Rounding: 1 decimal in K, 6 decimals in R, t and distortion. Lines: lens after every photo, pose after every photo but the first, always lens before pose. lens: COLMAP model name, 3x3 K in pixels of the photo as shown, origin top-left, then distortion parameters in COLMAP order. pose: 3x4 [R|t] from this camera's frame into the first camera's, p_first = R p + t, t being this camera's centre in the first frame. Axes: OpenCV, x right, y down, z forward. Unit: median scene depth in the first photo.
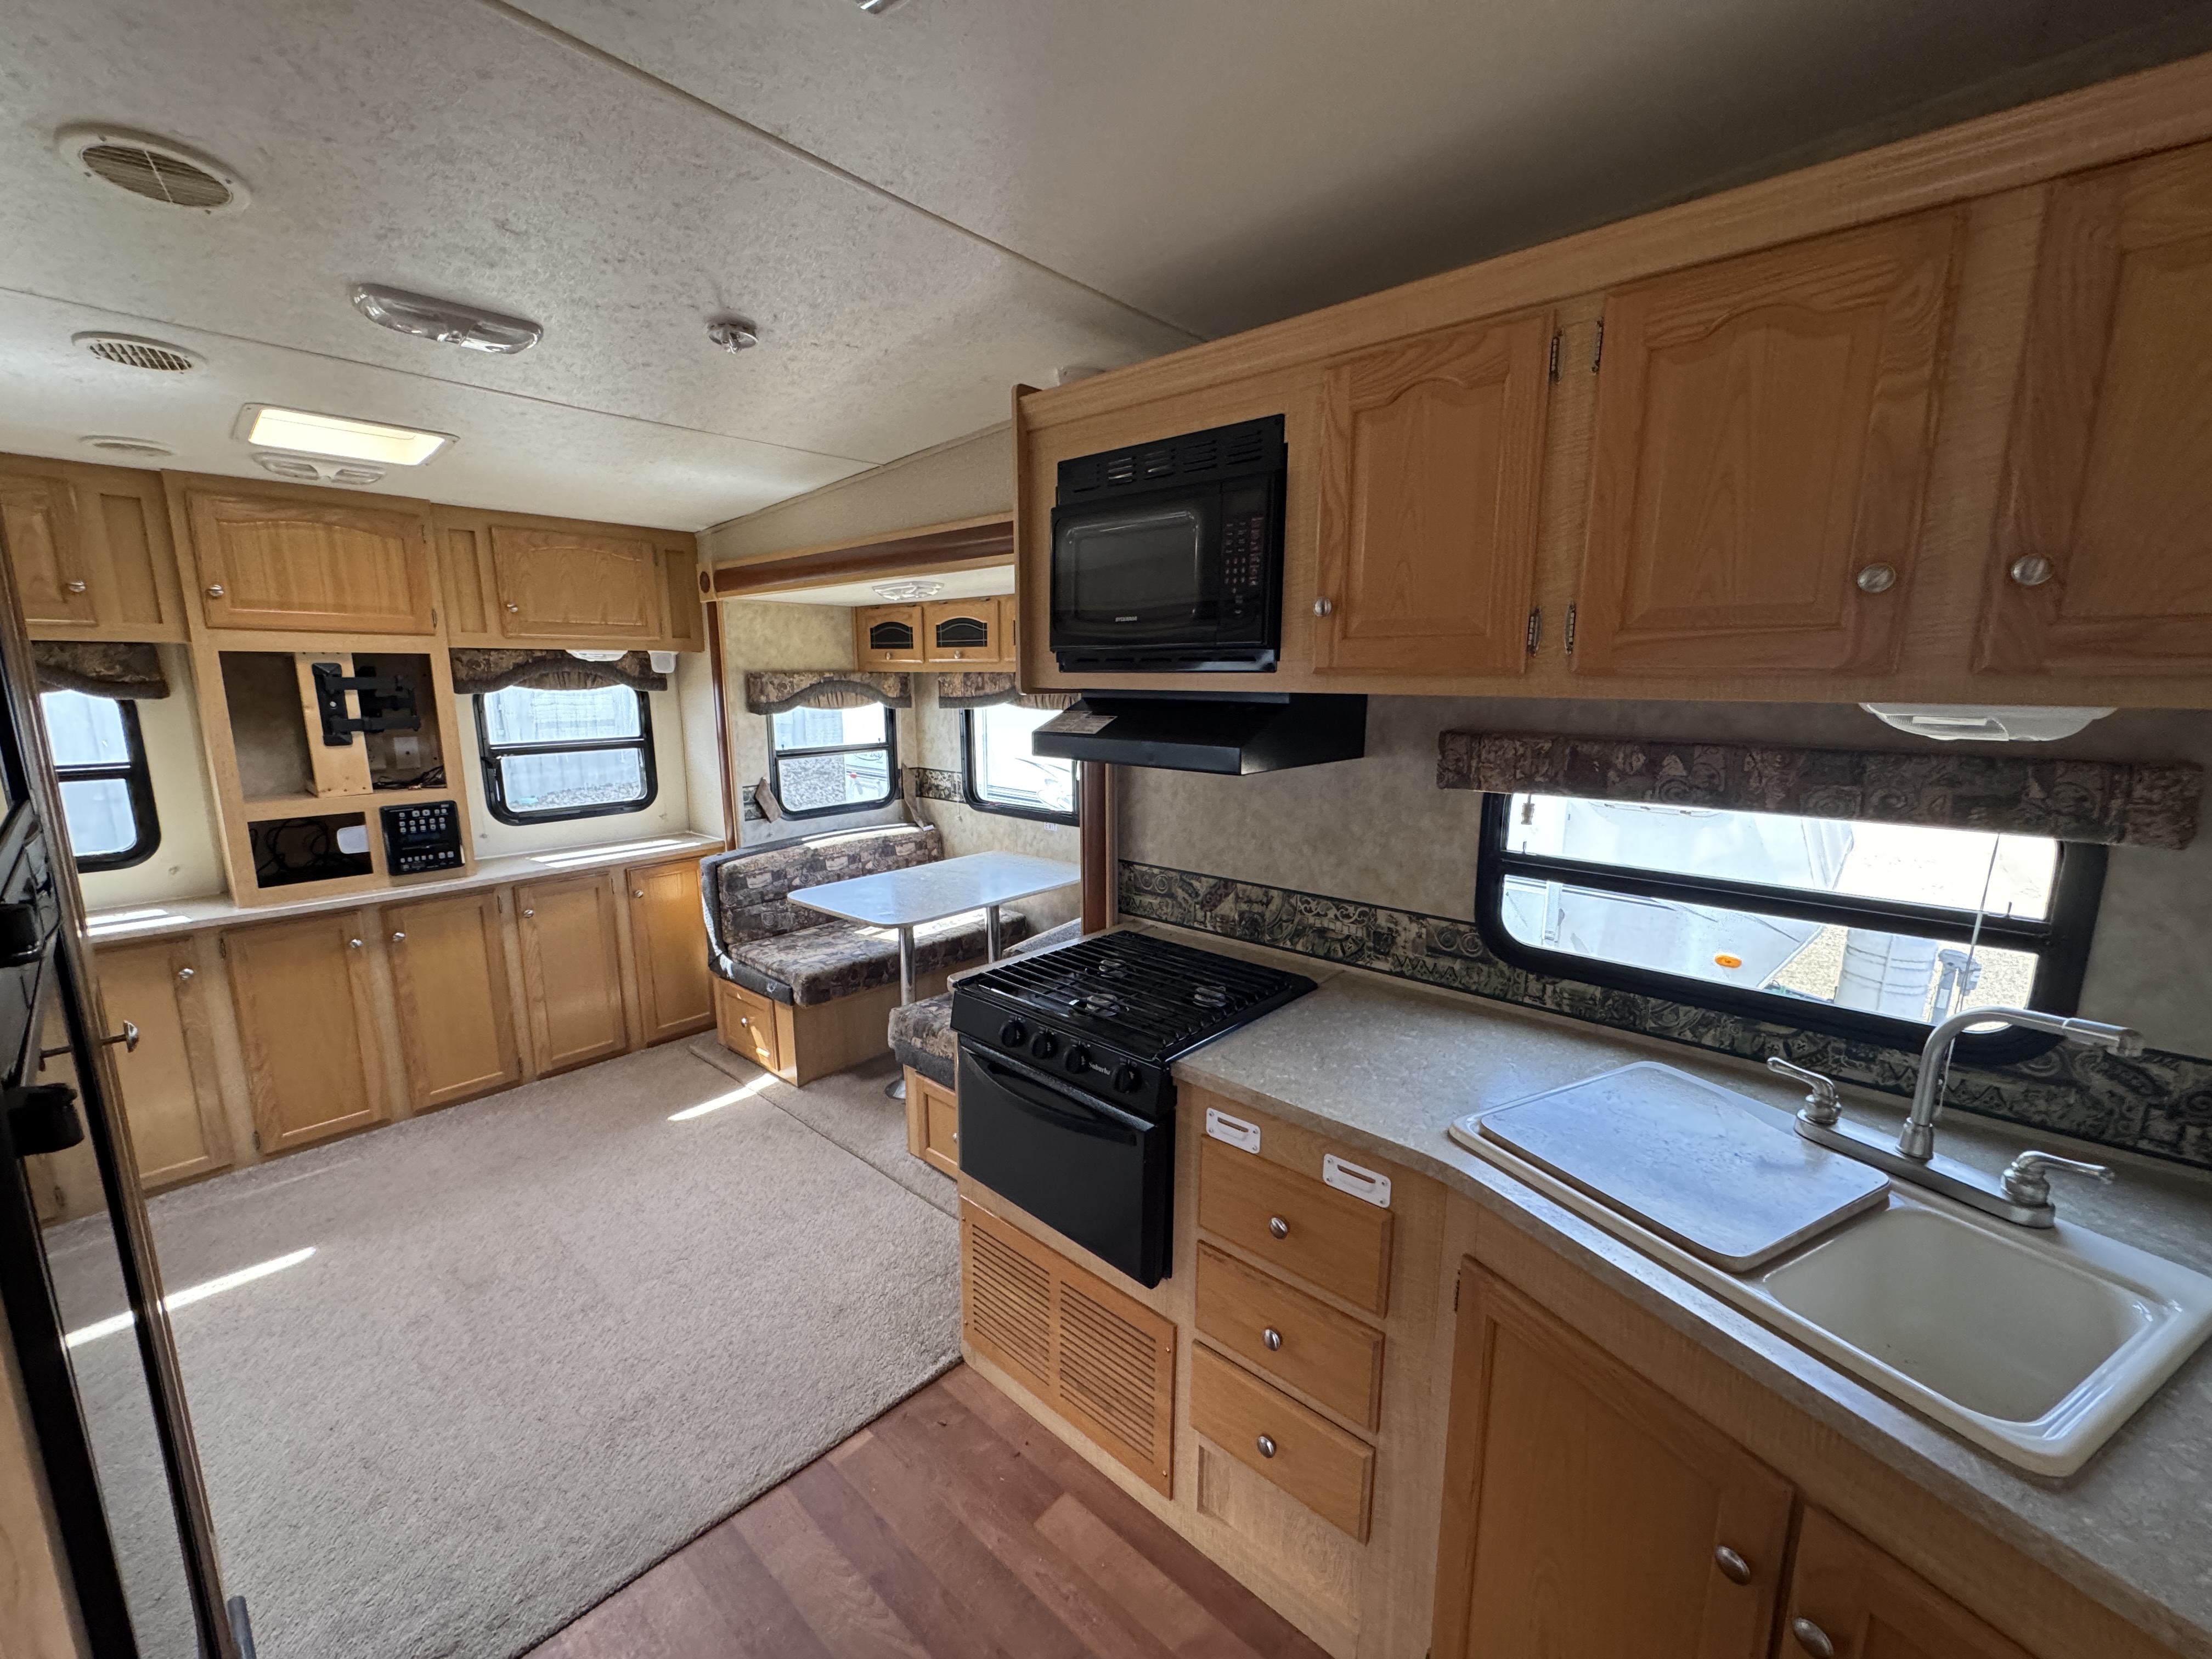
lens RADIAL K [[888.6, 0, 1109.9], [0, 888.6, 829.4], [0, 0, 1]] dist [-0.001097, -0.000125]
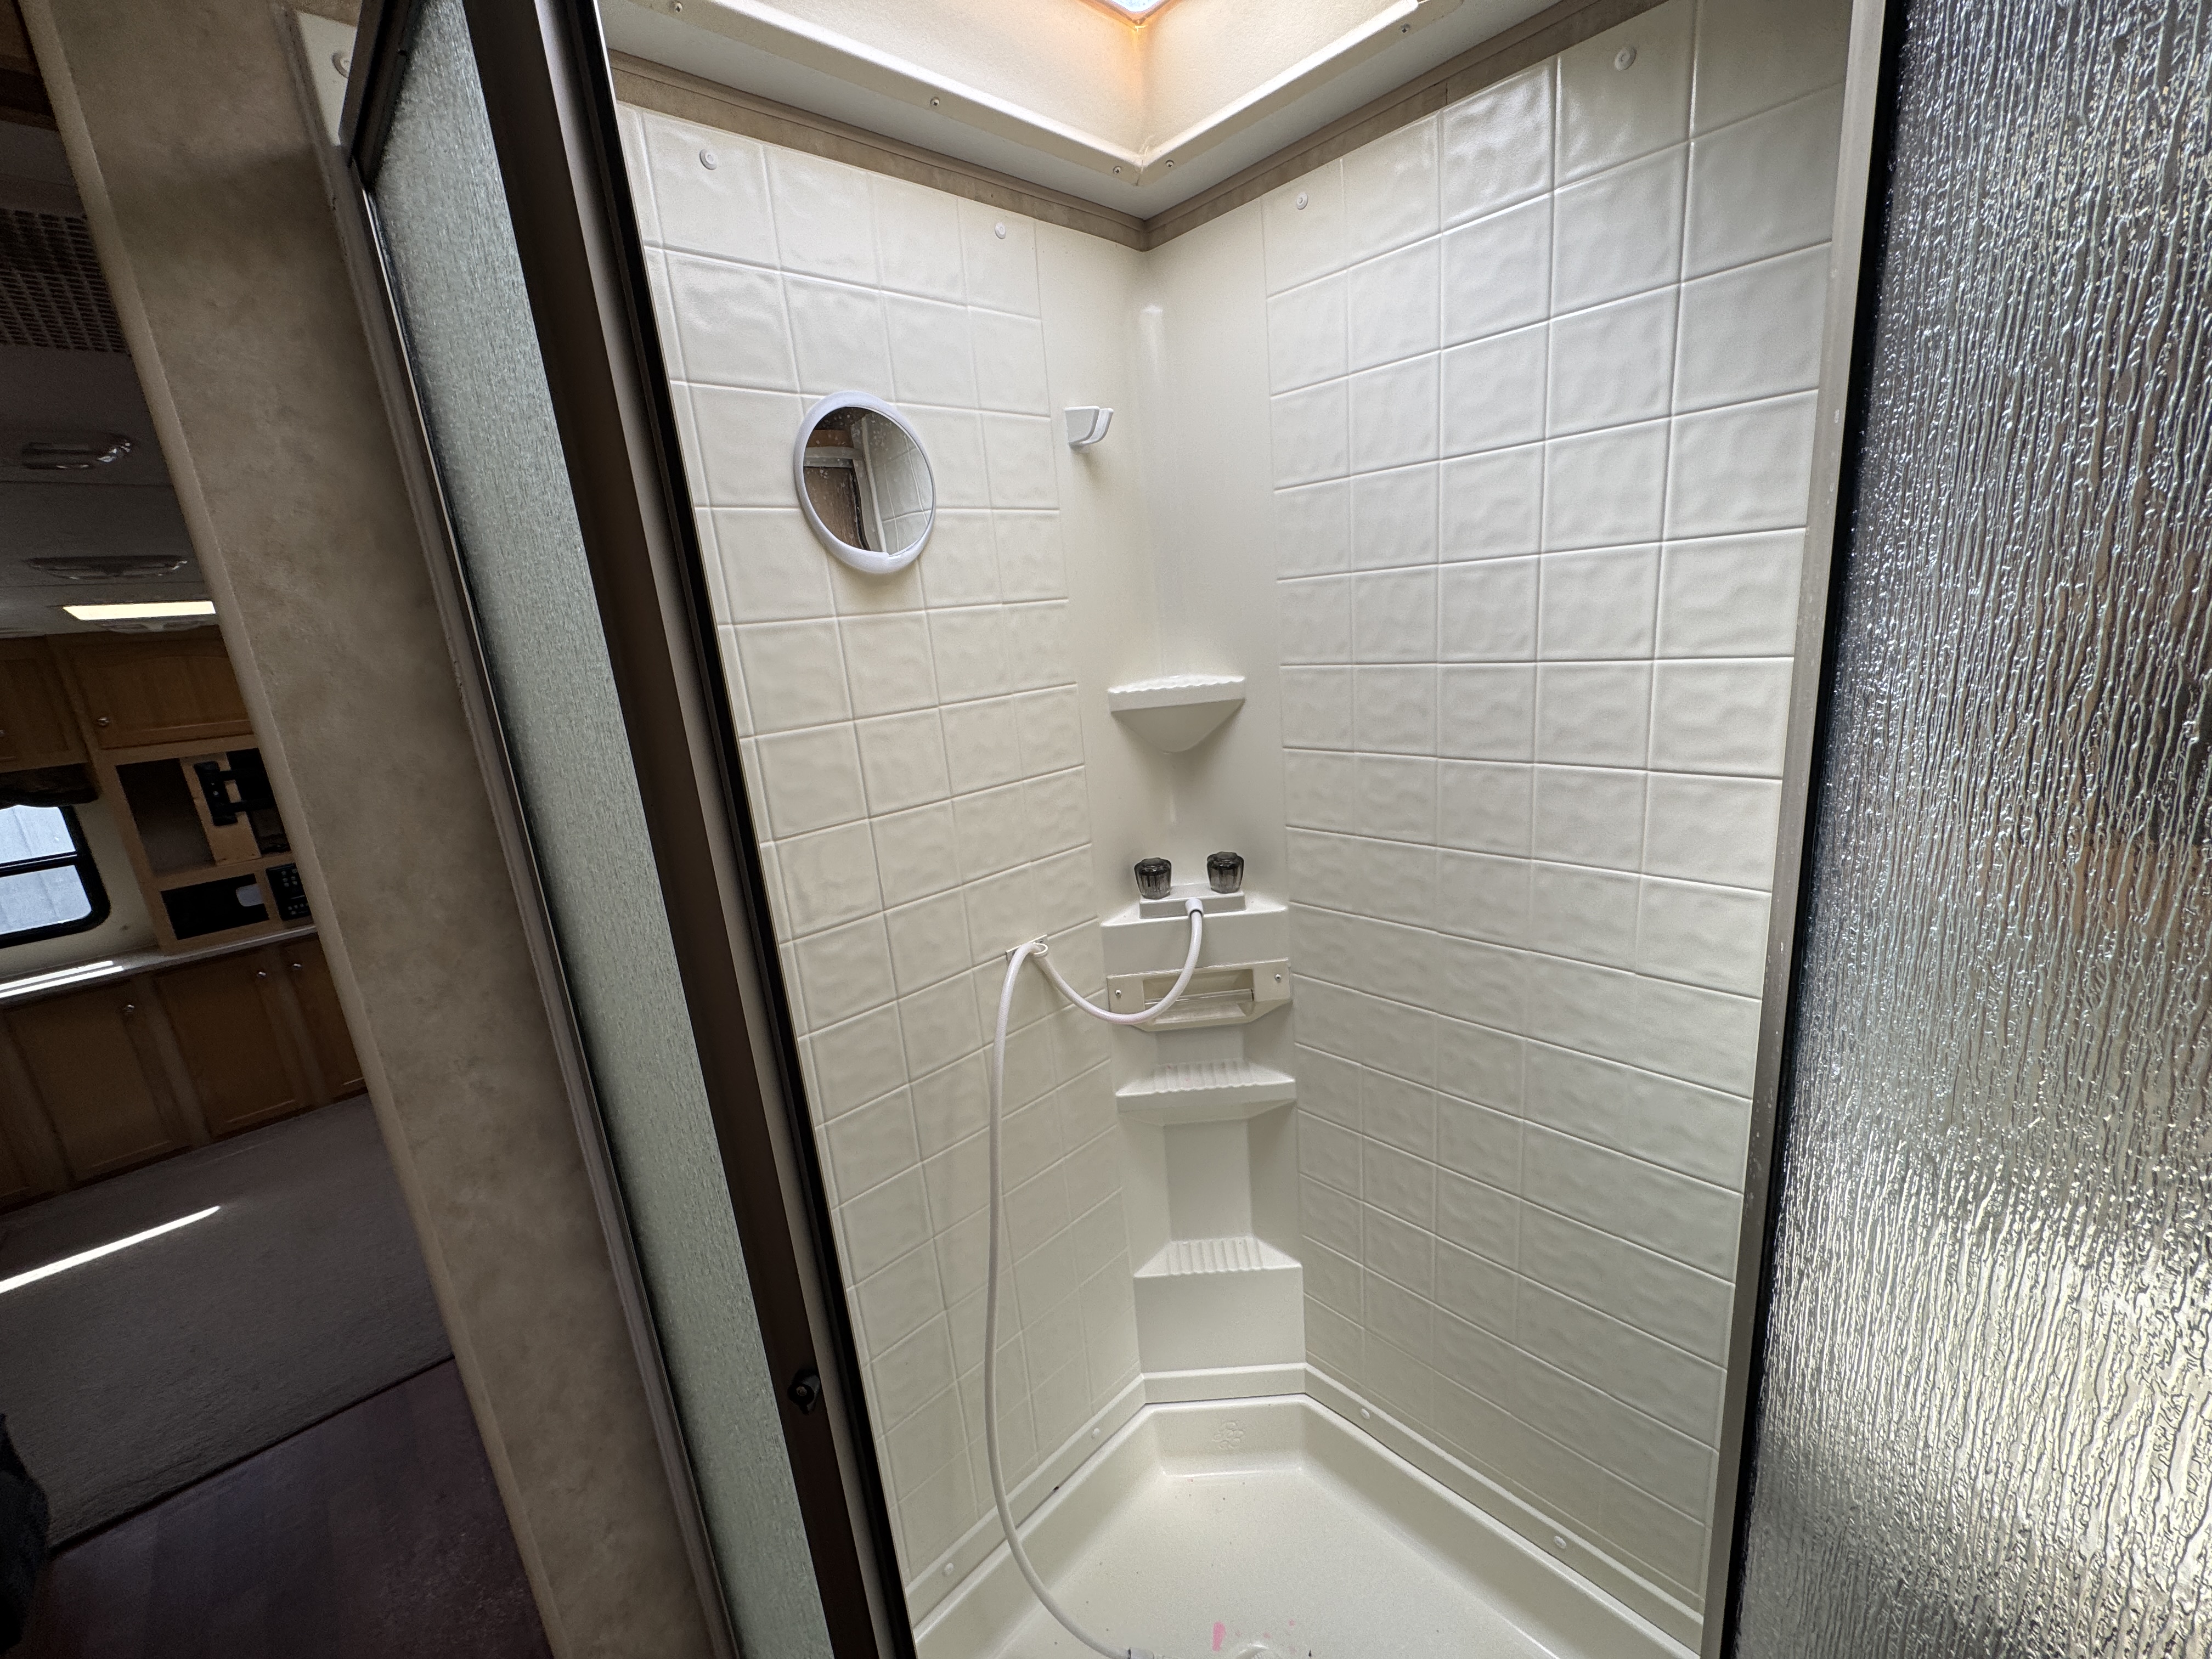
lens RADIAL K [[888.6, 0, 1101.4], [0, 888.6, 832.9], [0, 0, 1]] dist [-0.001097, -0.000125]
pose [[0.991924, -0.069108, -0.106350, 0.392594], [0.076195, 0.995032, 0.064078, -0.051284], [0.101393, -0.071664, 0.992262, -0.109952]]
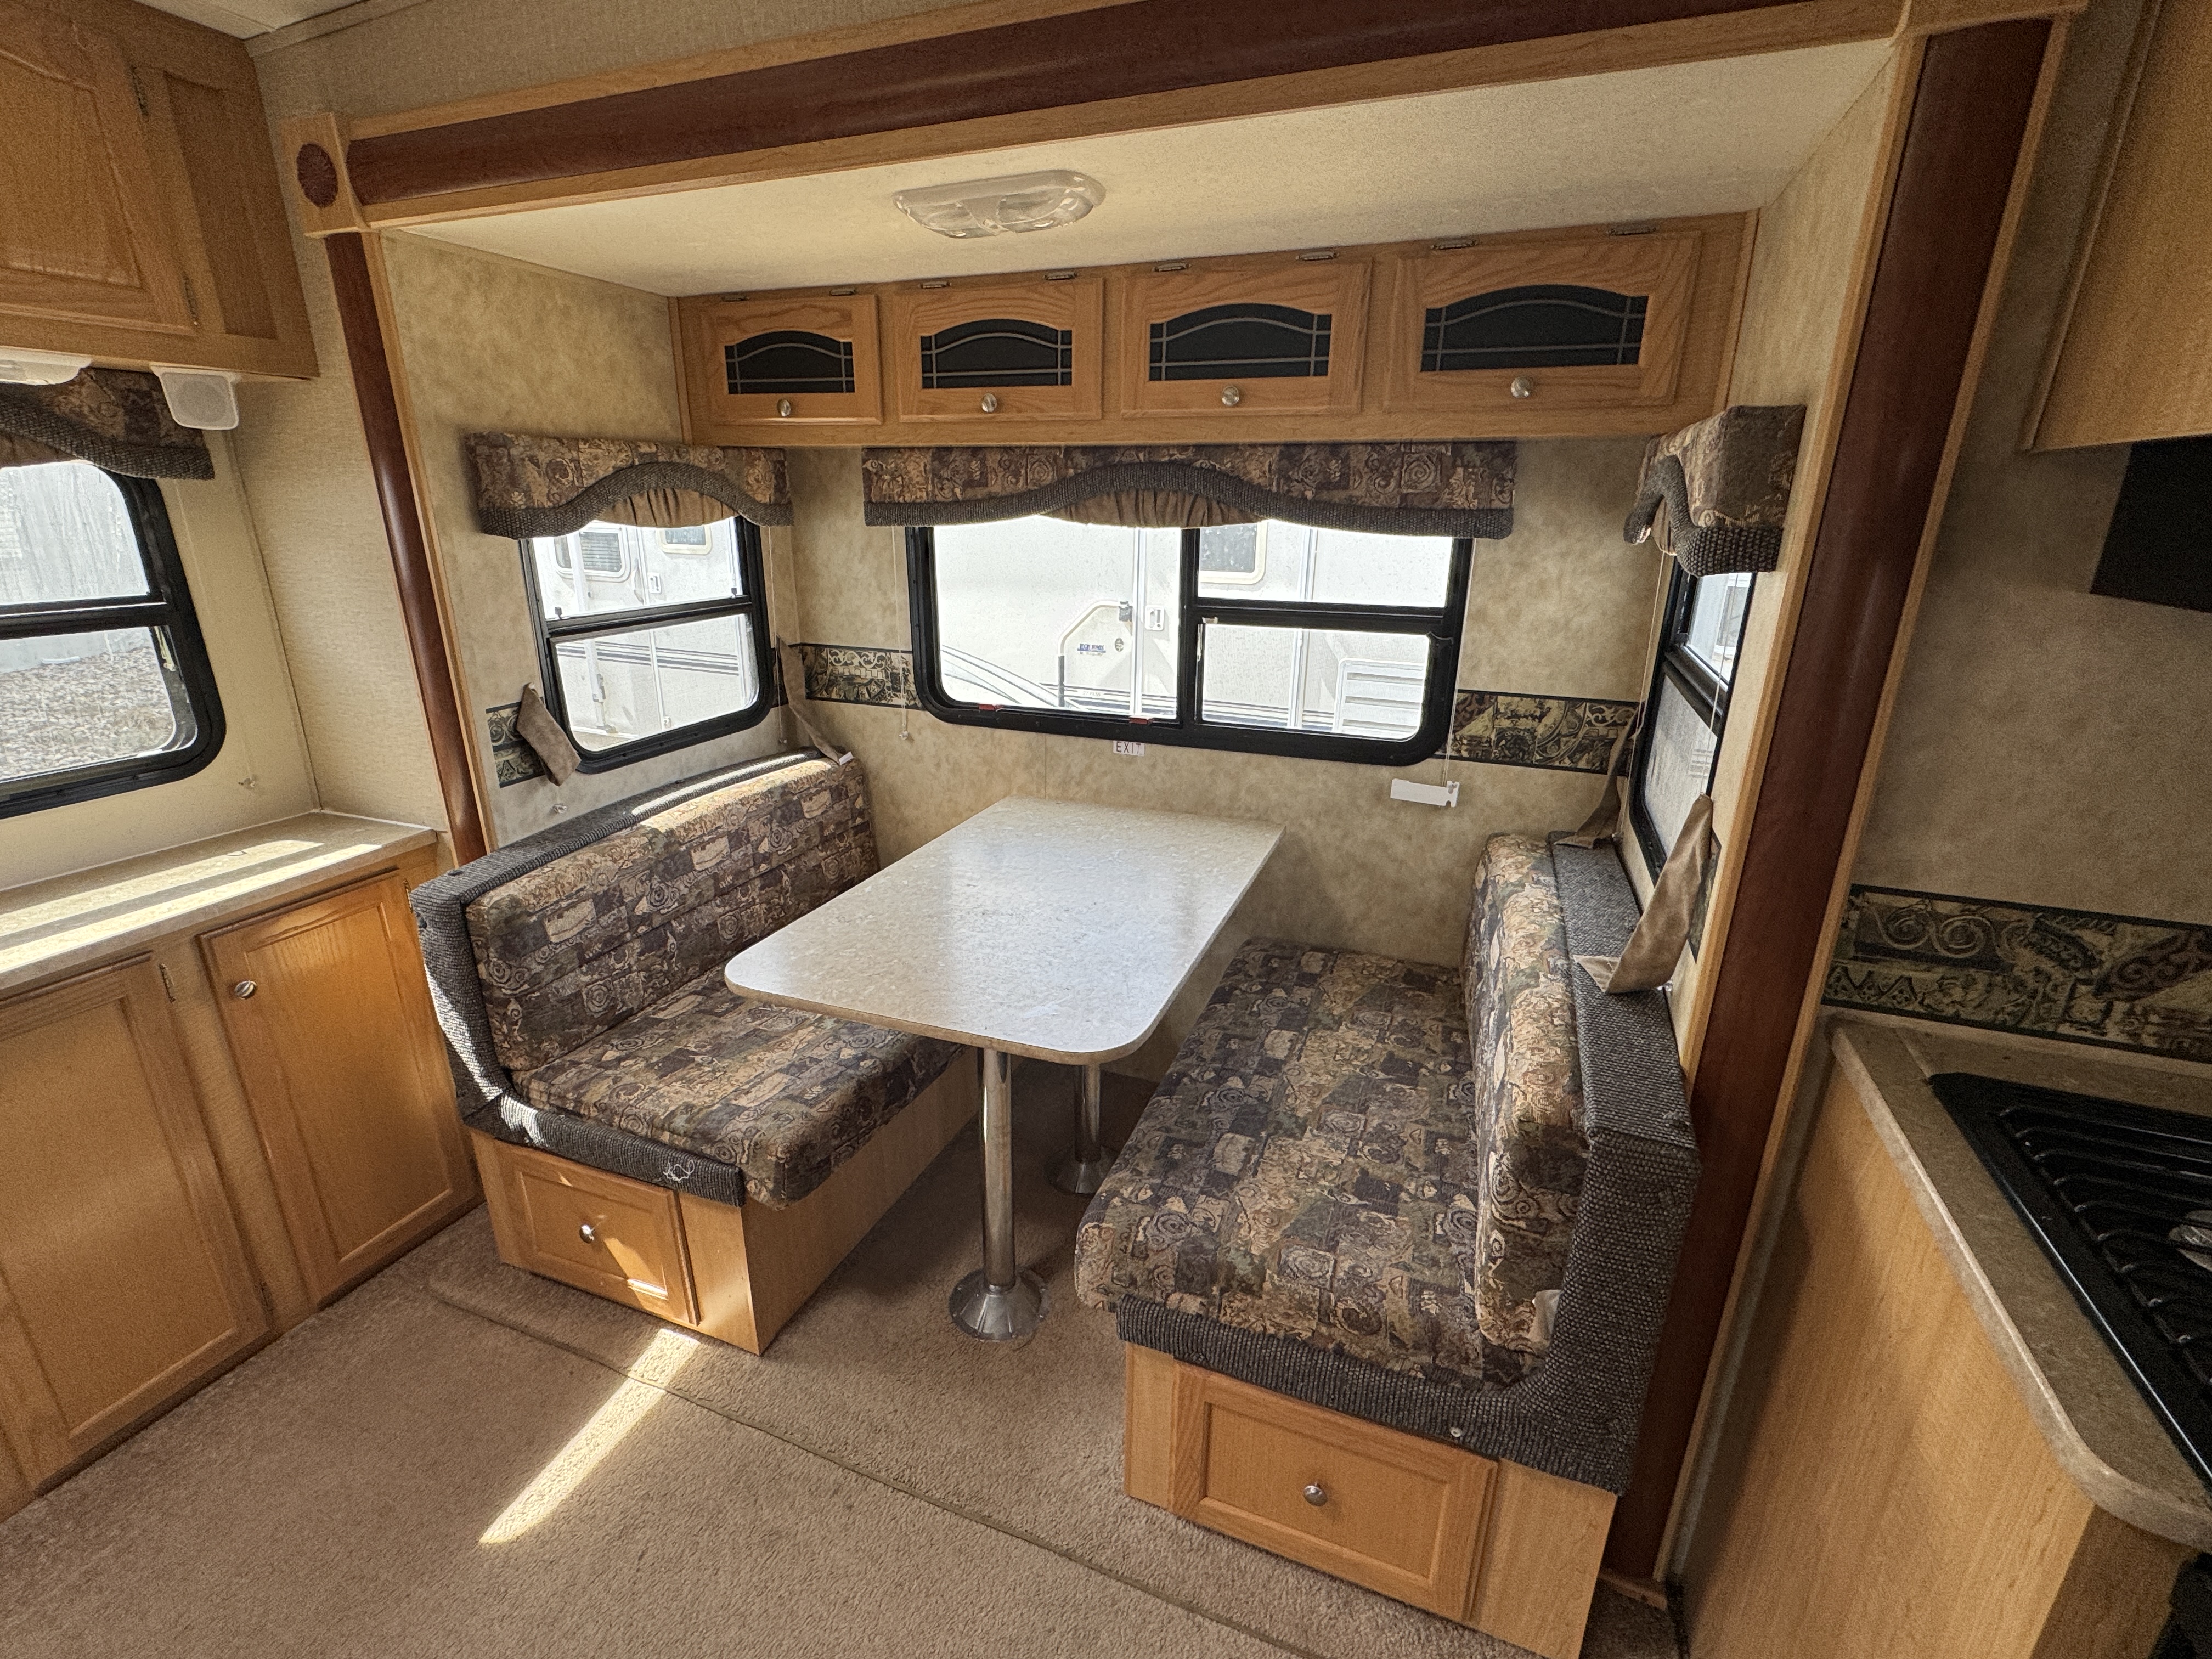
lens RADIAL K [[1002.8, 0, 1106.3], [0, 1002.8, 831.7], [0, 0, 1]] dist [-0.000555, 0.000638]
pose [[0.941626, -0.097963, 0.322093, -0.299134], [0.049477, 0.986607, 0.155428, -0.051897], [-0.333006, -0.130419, 0.933862, 0.445872]]
